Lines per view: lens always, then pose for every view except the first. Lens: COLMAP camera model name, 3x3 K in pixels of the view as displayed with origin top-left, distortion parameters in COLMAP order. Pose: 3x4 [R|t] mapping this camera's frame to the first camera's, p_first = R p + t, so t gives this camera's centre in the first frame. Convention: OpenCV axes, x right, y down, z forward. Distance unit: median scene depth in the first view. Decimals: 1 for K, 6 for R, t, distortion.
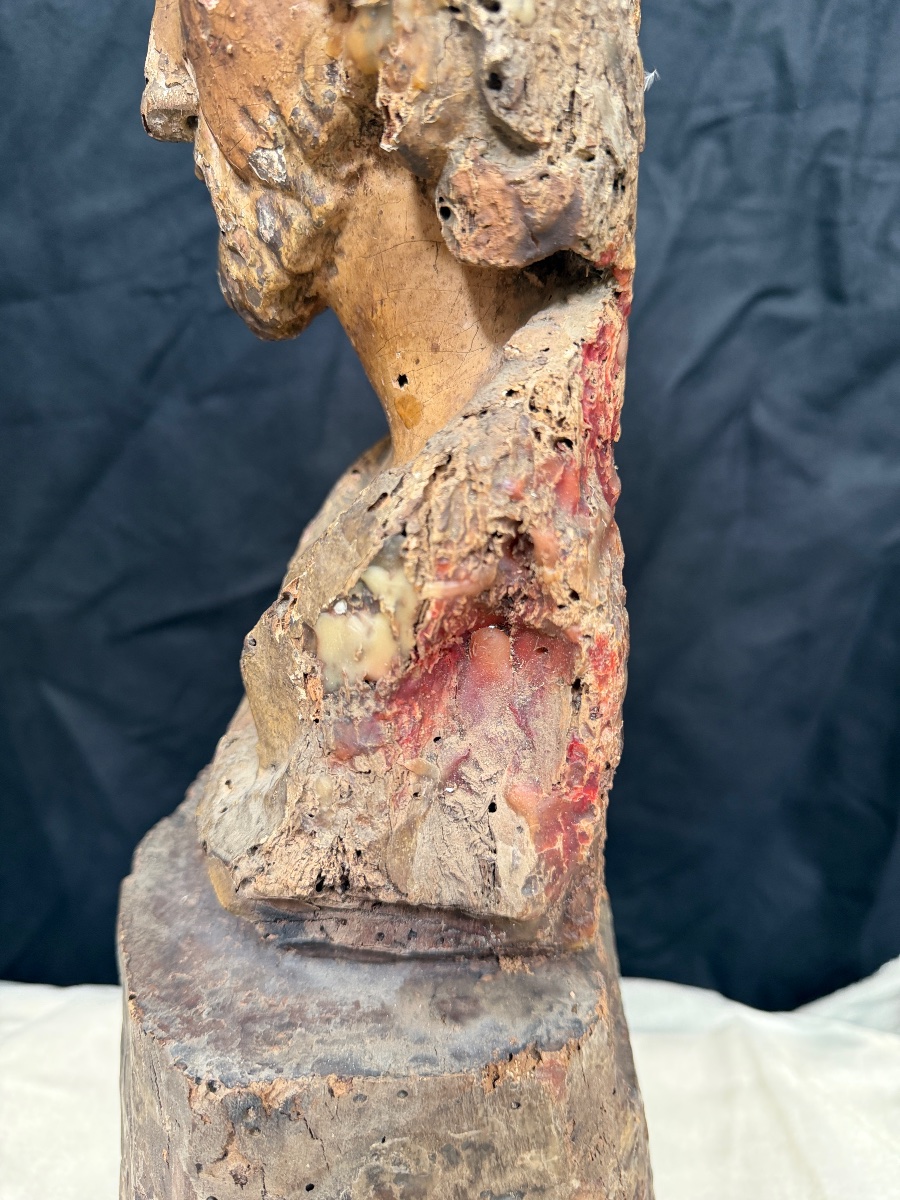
lens RADIAL K [[871.9, 0, 451.7], [0, 871.9, 596.3], [0, 0, 1]] dist [0.005595, -0.052681]
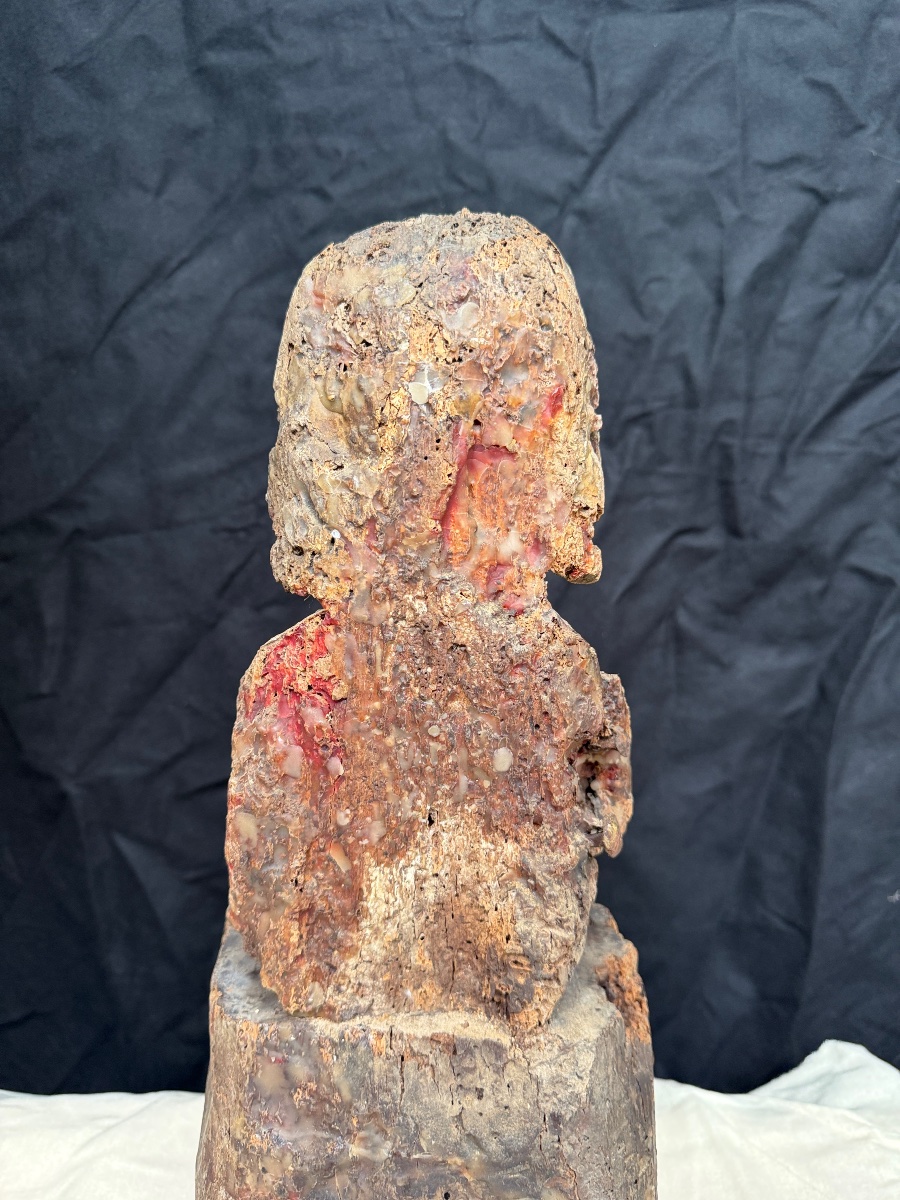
lens RADIAL K [[871.9, 0, 444.4], [0, 871.9, 607.0], [0, 0, 1]] dist [0.005595, -0.052681]
pose [[0.998403, -0.002558, 0.056431, -0.182408], [0.010931, 0.988840, -0.148578, -0.064148], [-0.055422, 0.148958, 0.987289, -0.626548]]
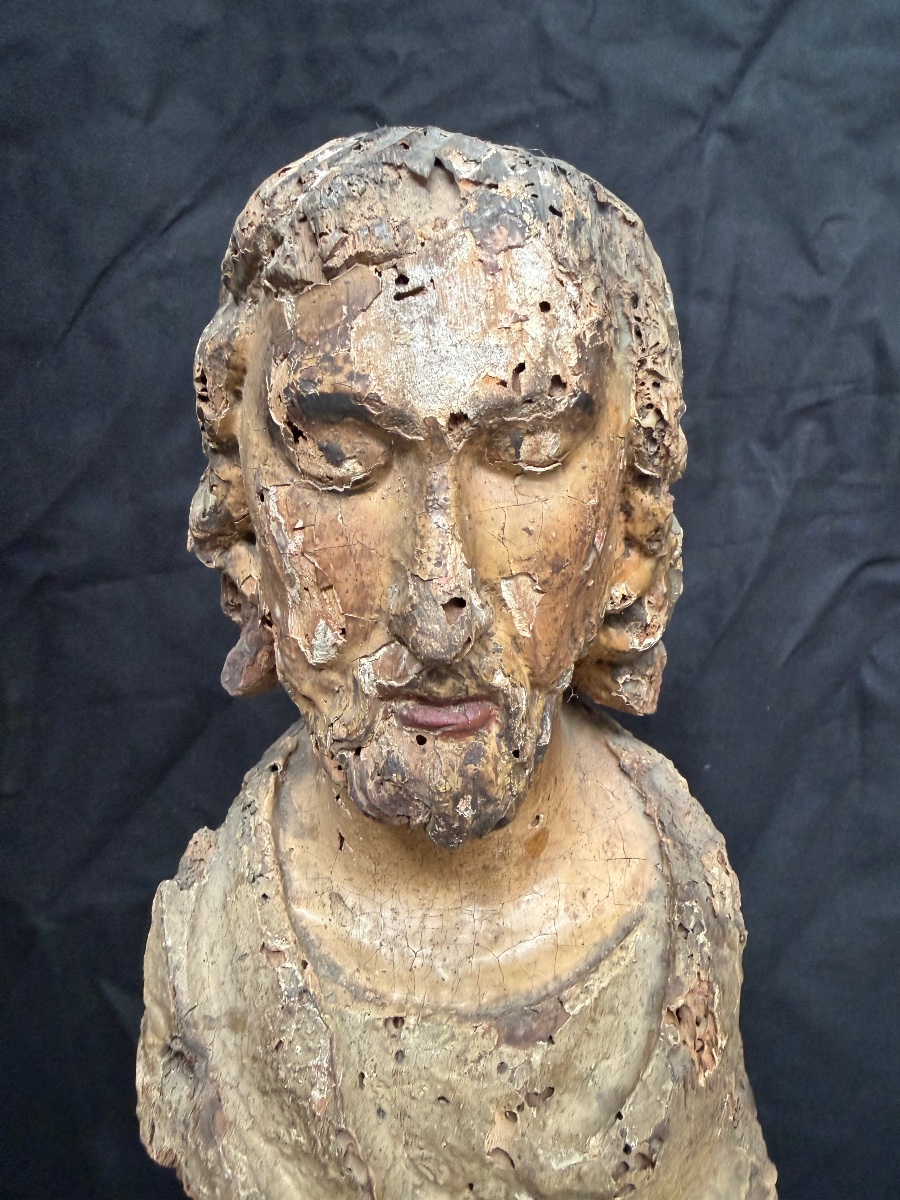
lens RADIAL K [[842.4, 0, 446.2], [0, 842.4, 526.7], [0, 0, 1]] dist [-0.019171, 0.028165]
pose [[0.999717, -0.015636, 0.017948, -0.281589], [0.018556, 0.984191, -0.176136, -0.460519], [-0.014911, 0.176419, 0.984202, 0.125792]]
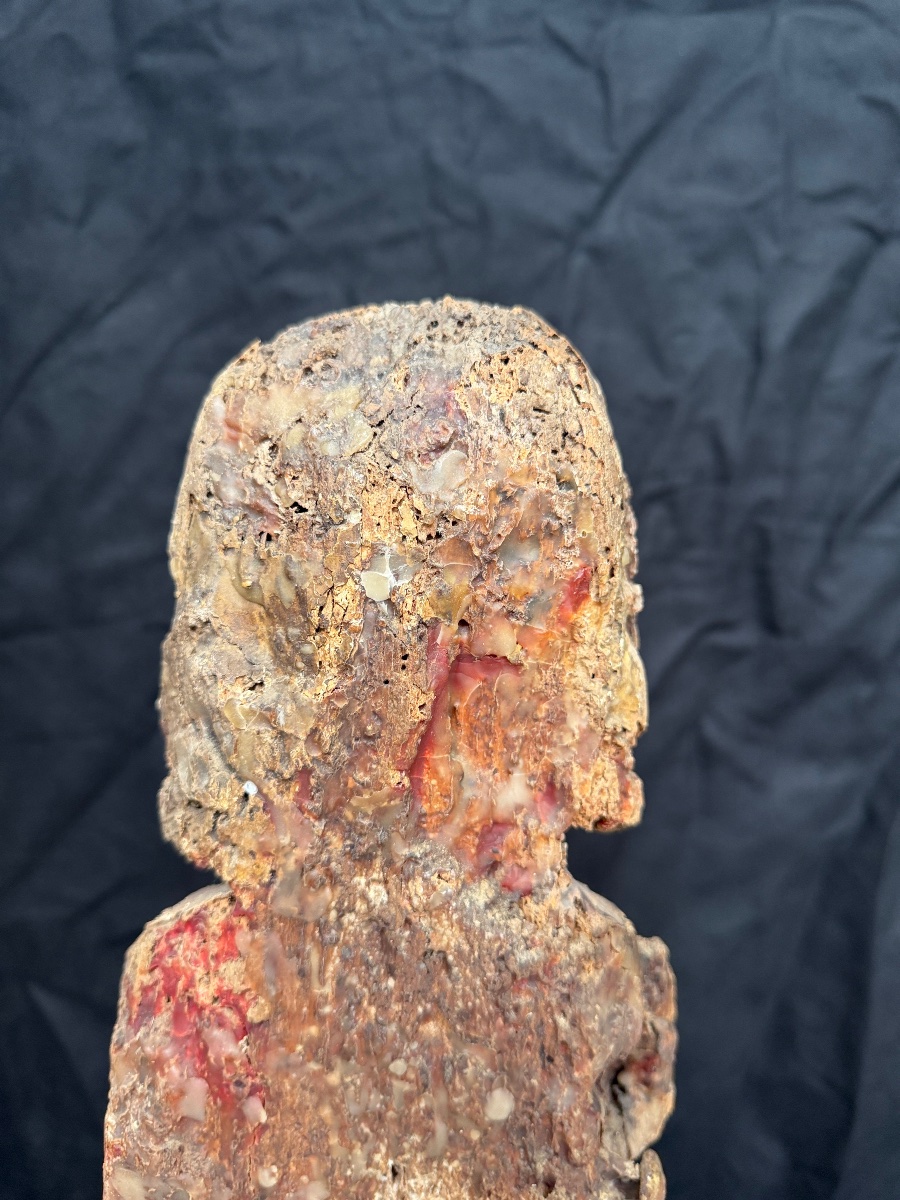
lens RADIAL K [[871.9, 0, 439.0], [0, 871.9, 592.4], [0, 0, 1]] dist [0.005595, -0.052681]
pose [[0.997974, 0.003647, 0.063515, -0.138244], [0.006273, 0.987848, -0.155299, -0.440688], [-0.063309, 0.155383, 0.985824, -0.229532]]
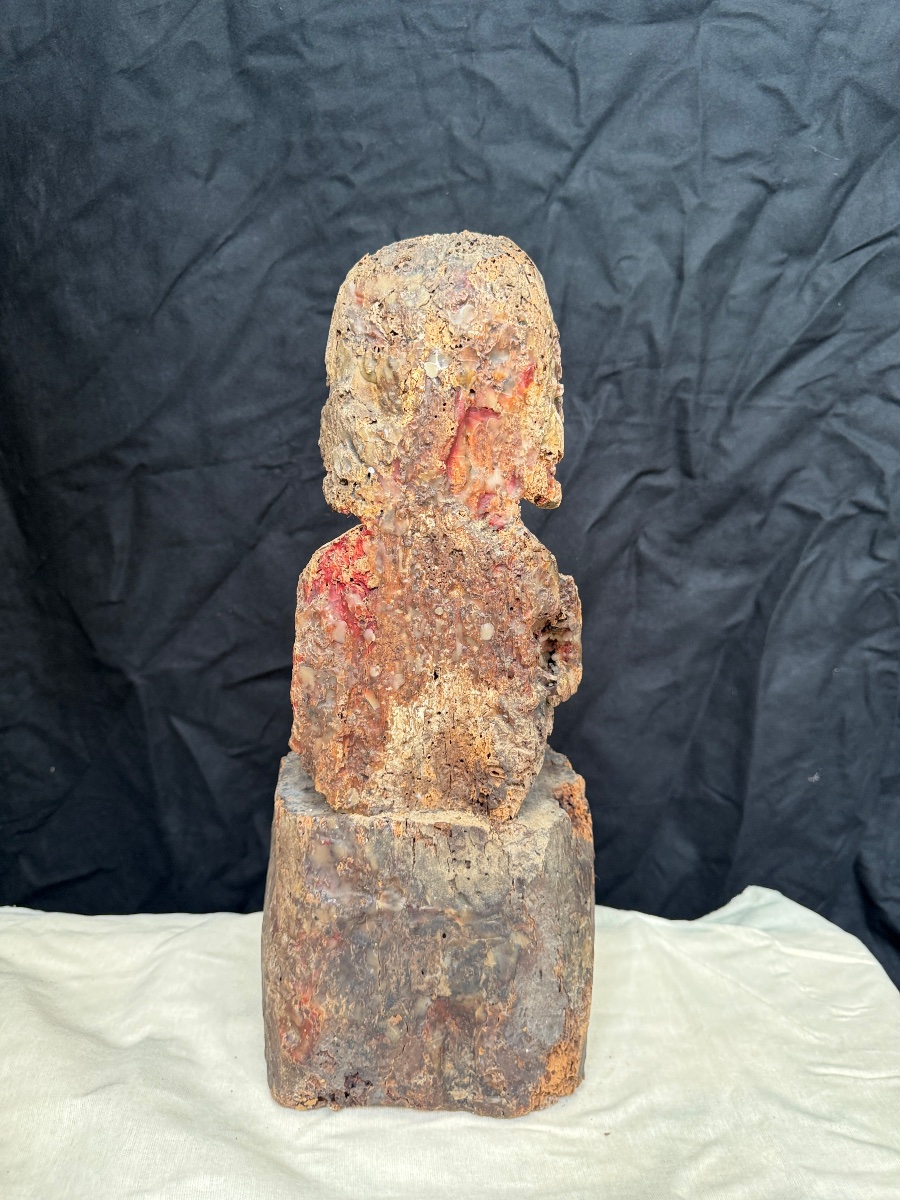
lens RADIAL K [[871.9, 0, 442.3], [0, 871.9, 608.8], [0, 0, 1]] dist [0.005595, -0.052681]
pose [[0.998296, 0.004813, 0.058162, -0.227882], [-0.000221, 0.996898, -0.078707, 0.072631], [-0.058361, 0.078560, 0.995200, -1.179753]]
